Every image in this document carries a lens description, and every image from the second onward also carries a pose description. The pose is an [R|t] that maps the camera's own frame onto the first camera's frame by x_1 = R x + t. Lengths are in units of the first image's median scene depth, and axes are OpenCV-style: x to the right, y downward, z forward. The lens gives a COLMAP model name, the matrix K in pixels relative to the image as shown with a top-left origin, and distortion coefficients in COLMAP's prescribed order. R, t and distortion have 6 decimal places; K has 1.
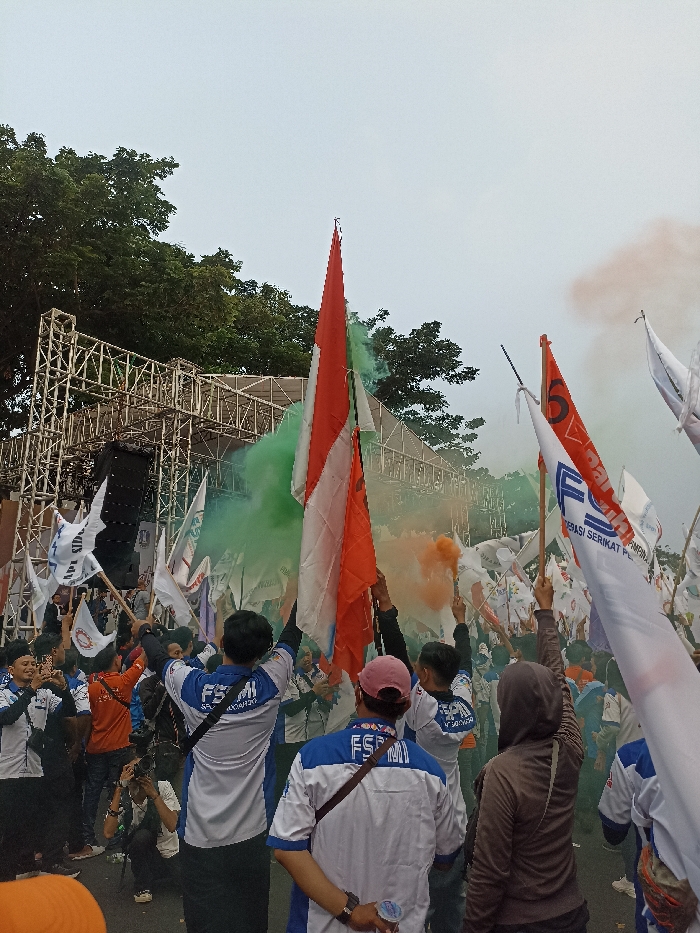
lens RADIAL K [[659.8, 0, 350.0], [0, 659.8, 466.5], [0, 0, 1]] dist [0.049579, -0.004575]
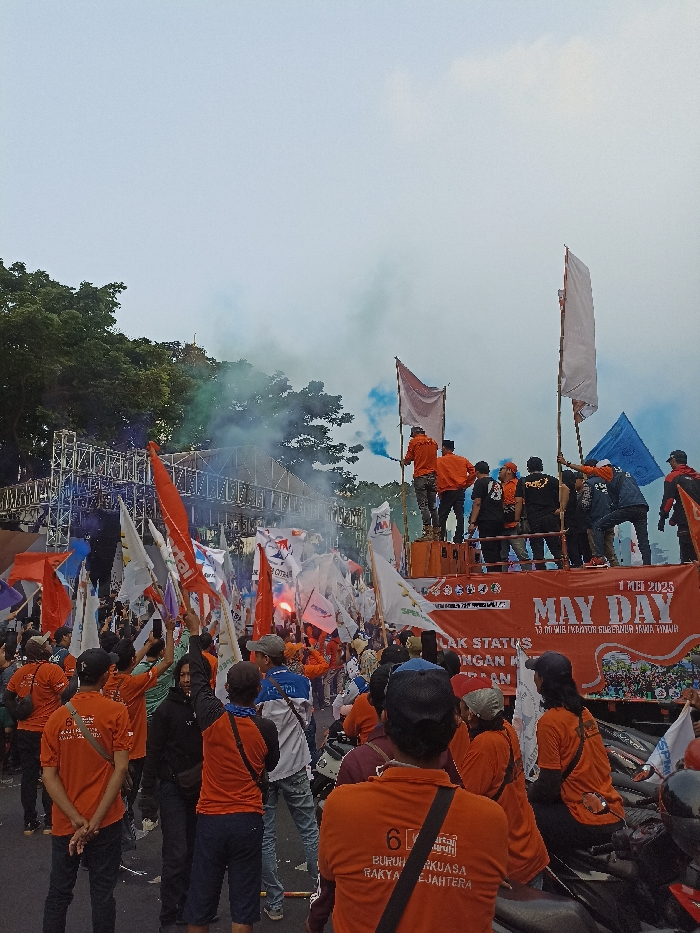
lens RADIAL K [[659.8, 0, 350.0], [0, 659.8, 466.5], [0, 0, 1]] dist [0.049579, -0.004575]
pose [[0.991362, 0.013312, 0.130474, 0.018164], [-0.017168, 0.999447, 0.028472, -0.081691], [-0.130023, -0.030466, 0.991043, -0.291489]]
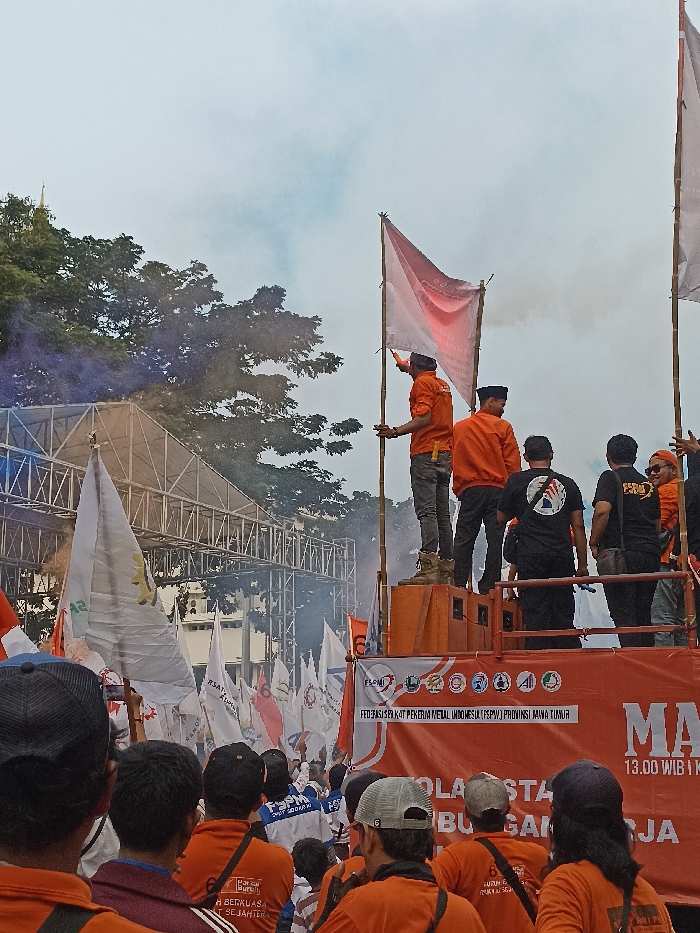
lens RADIAL K [[1310.8, 0, 375.8], [0, 1310.8, 466.1], [0, 0, 1]] dist [0.184988, -0.665718]
pose [[0.986999, 0.056758, 0.150369, 0.037866], [-0.061009, 0.997853, 0.023809, -0.071640], [-0.148695, -0.032674, 0.988343, -0.289399]]
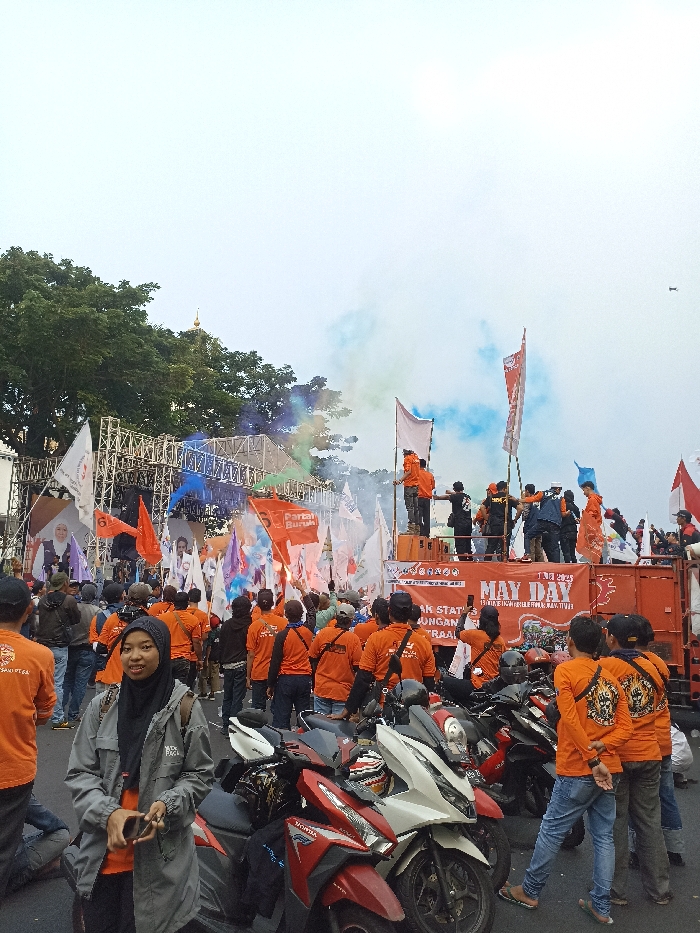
lens RADIAL K [[659.8, 0, 350.0], [0, 659.8, 466.5], [0, 0, 1]] dist [0.049579, -0.004575]
pose [[0.985549, 0.078934, 0.149879, -0.012761], [-0.088295, 0.994470, 0.056857, -0.104990], [-0.144562, -0.069269, 0.987068, -0.410815]]
